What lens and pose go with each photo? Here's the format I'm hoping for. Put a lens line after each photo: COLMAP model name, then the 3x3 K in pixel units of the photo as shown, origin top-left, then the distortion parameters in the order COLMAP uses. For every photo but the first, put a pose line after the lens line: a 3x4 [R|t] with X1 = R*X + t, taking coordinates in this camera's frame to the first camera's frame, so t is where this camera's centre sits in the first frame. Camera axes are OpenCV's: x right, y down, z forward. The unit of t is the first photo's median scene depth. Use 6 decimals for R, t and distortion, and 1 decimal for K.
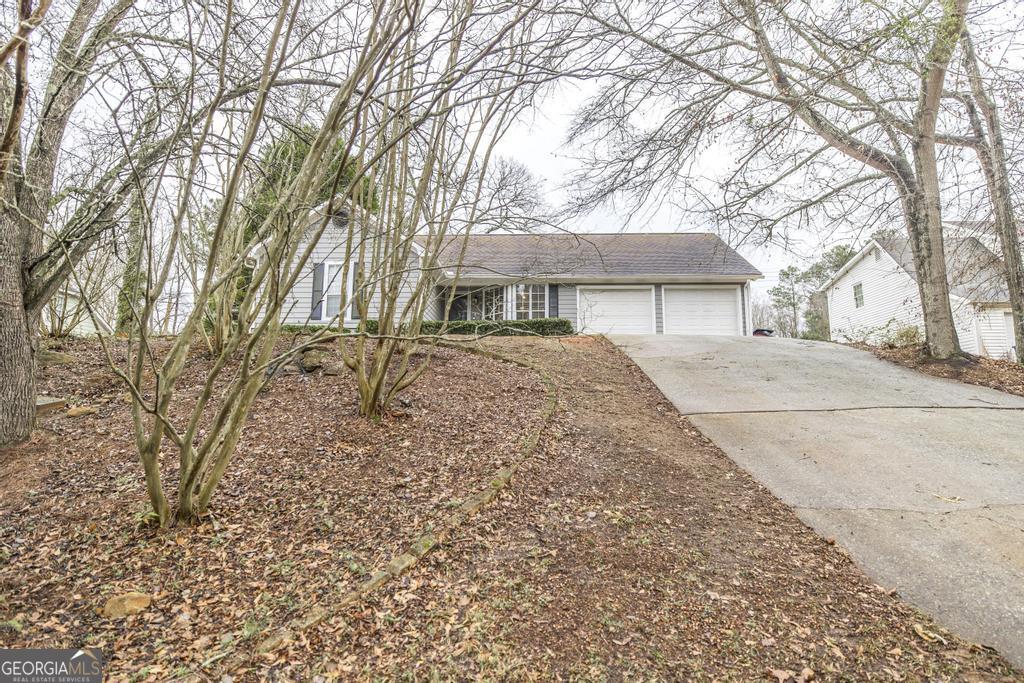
lens RADIAL K [[546.9, 0, 512.0], [0, 546.9, 341.5], [0, 0, 1]] dist [-0.000453, -0.000016]
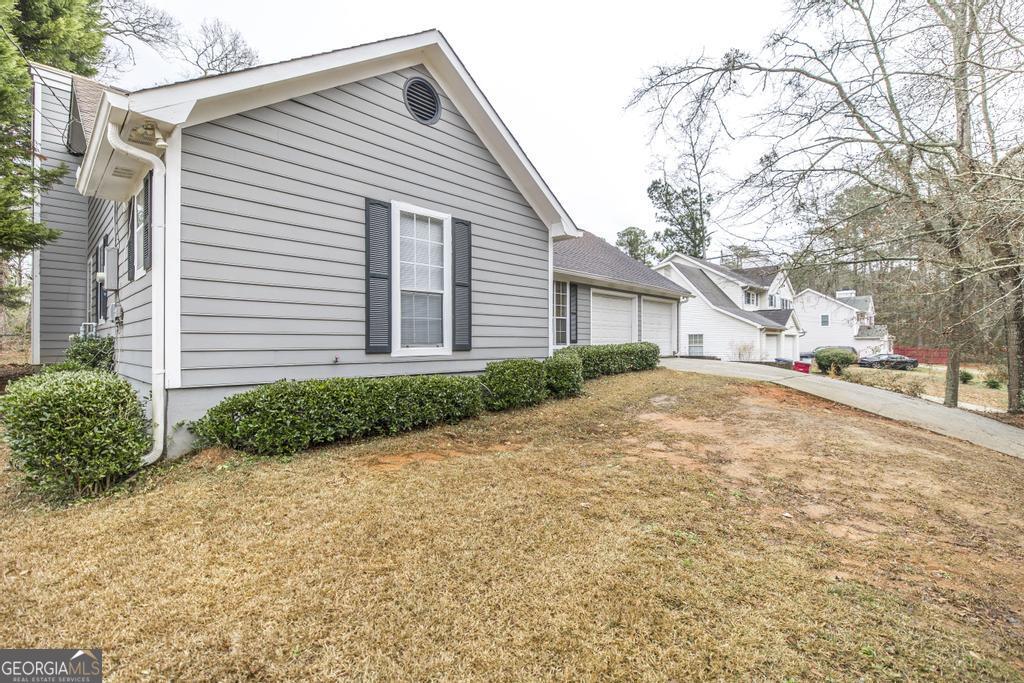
lens RADIAL K [[465.9, 0, 512.0], [0, 465.9, 341.5], [0, 0, 1]] dist [-0.001069, 0.000124]
pose [[0.668763, 0.000399, 0.743476, -0.467116], [-0.109004, 0.989246, 0.097519, -0.078441], [-0.735441, -0.146259, 0.661615, 0.625152]]
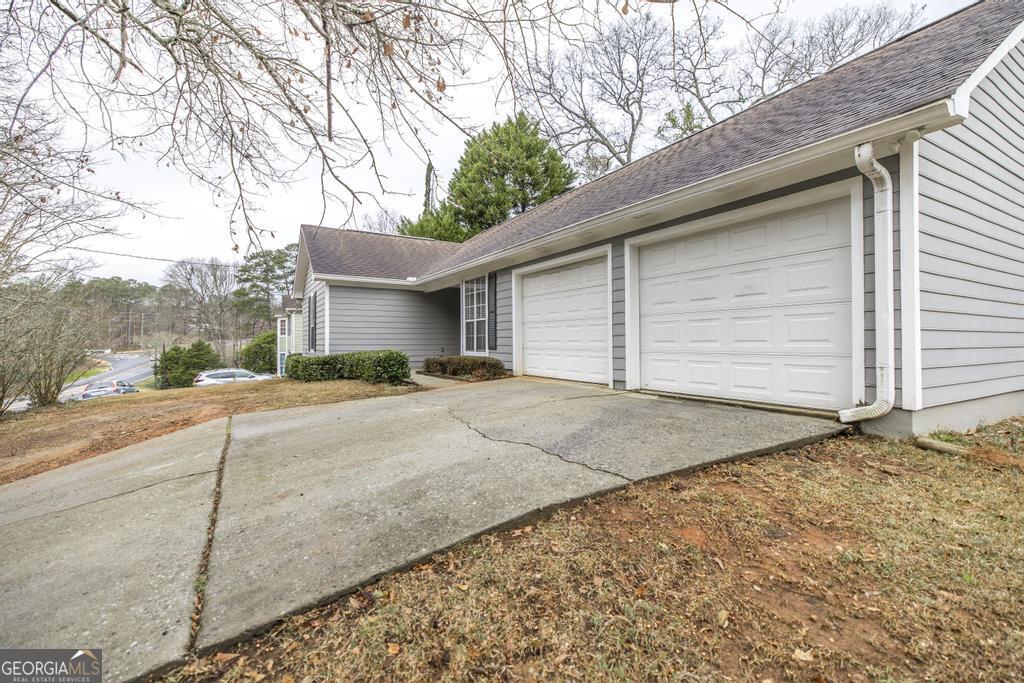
lens RADIAL K [[449.7, 0, 512.0], [0, 449.7, 341.5], [0, 0, 1]] dist [-0.000266, -0.000005]
pose [[0.539556, -0.003782, -0.841941, 0.501156], [0.133446, 0.987734, 0.081082, -0.068003], [0.831307, -0.156102, 0.533442, 0.751541]]
